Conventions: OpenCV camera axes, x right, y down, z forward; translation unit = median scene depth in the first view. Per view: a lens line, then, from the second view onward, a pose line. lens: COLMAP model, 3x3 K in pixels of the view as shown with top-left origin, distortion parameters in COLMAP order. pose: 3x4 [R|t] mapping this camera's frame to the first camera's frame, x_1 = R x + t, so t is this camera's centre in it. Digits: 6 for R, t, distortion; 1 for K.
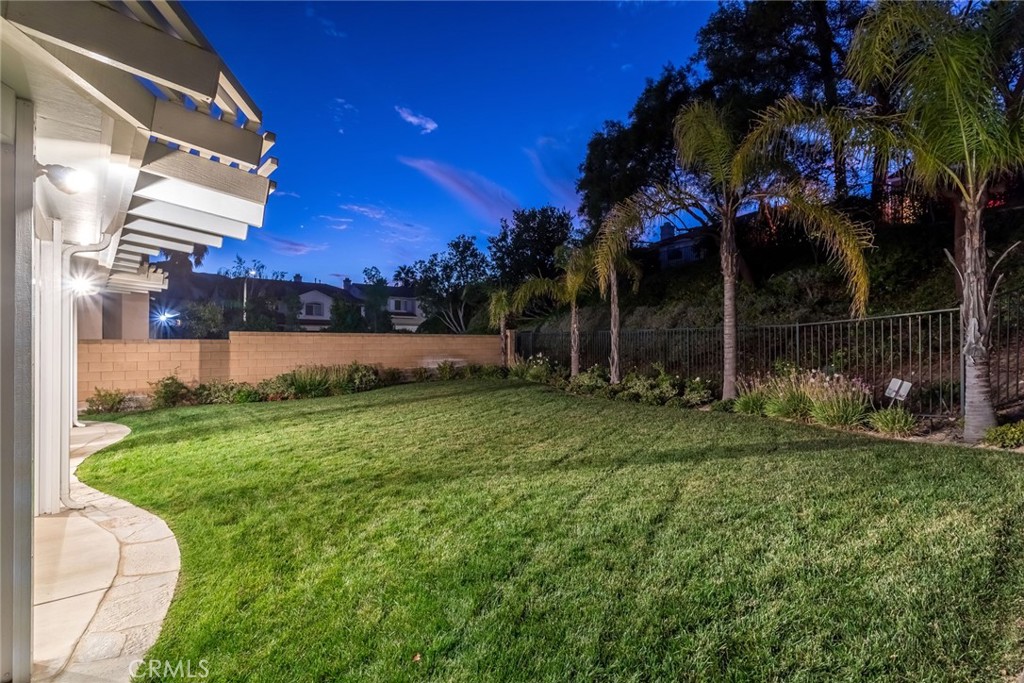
lens RADIAL K [[477.5, 0, 516.0], [0, 477.5, 342.4], [0, 0, 1]] dist [0.000492, 0.001622]
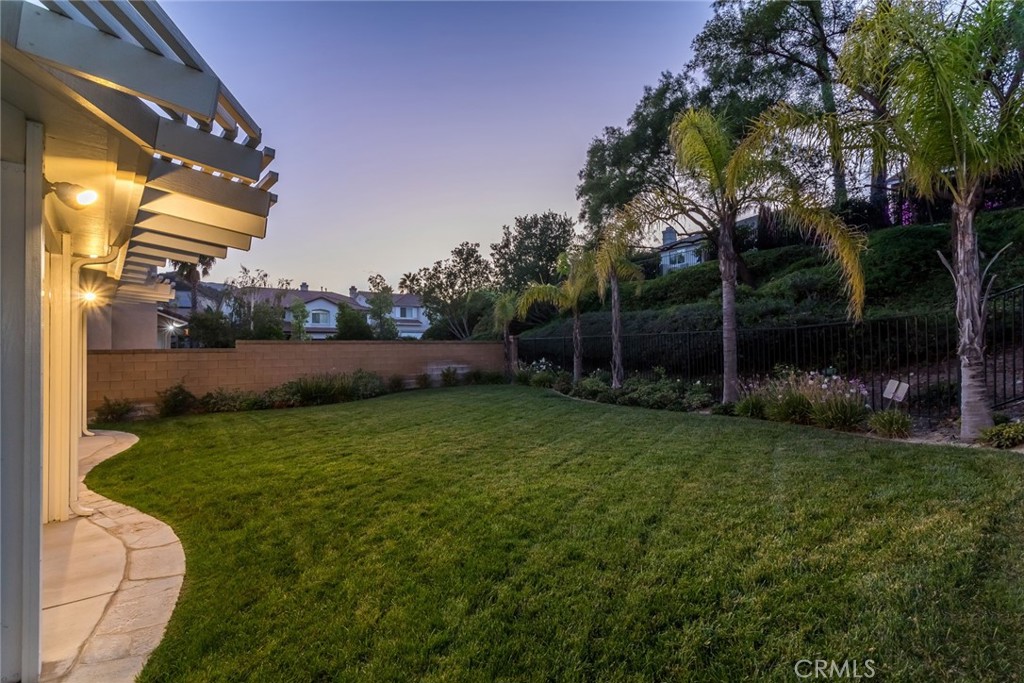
lens RADIAL K [[477.5, 0, 518.3], [0, 477.5, 341.8], [0, 0, 1]] dist [0.000492, 0.001622]
pose [[0.999904, -0.010698, -0.008823, 0.017654], [0.010578, 0.999853, -0.013476, 0.001084], [0.008966, 0.013381, 0.999870, -0.015687]]
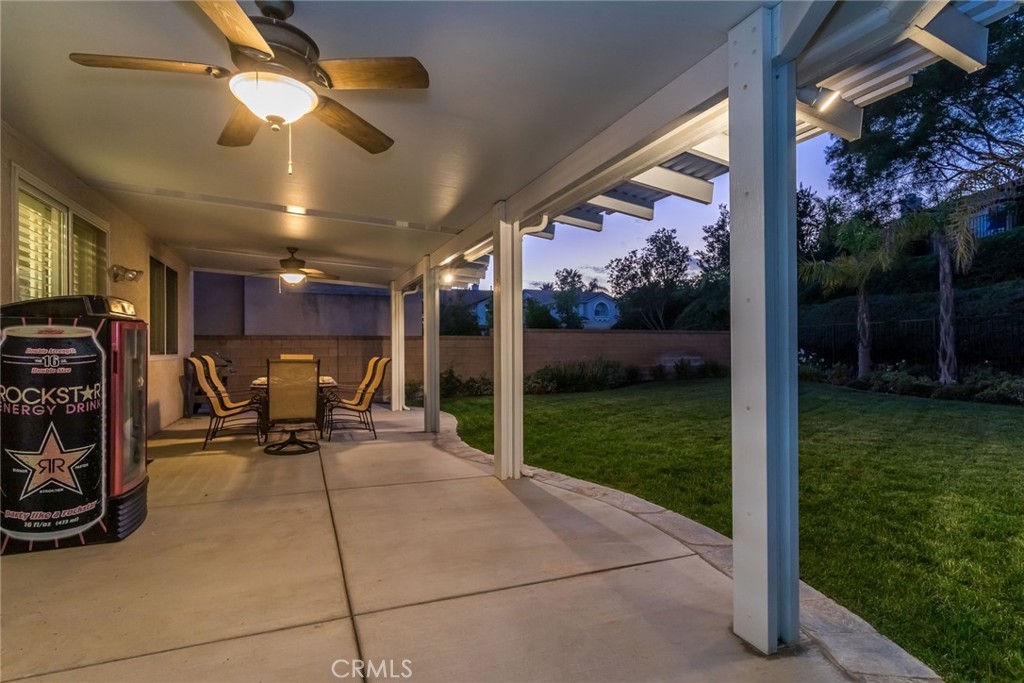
lens RADIAL K [[477.5, 0, 481.0], [0, 477.5, 363.8], [0, 0, 1]] dist [0.000492, 0.001622]
pose [[0.948989, 0.001472, -0.315304, -0.610522], [0.006309, 0.999700, 0.023654, 0.064303], [0.315245, -0.024436, 0.948696, -0.032395]]
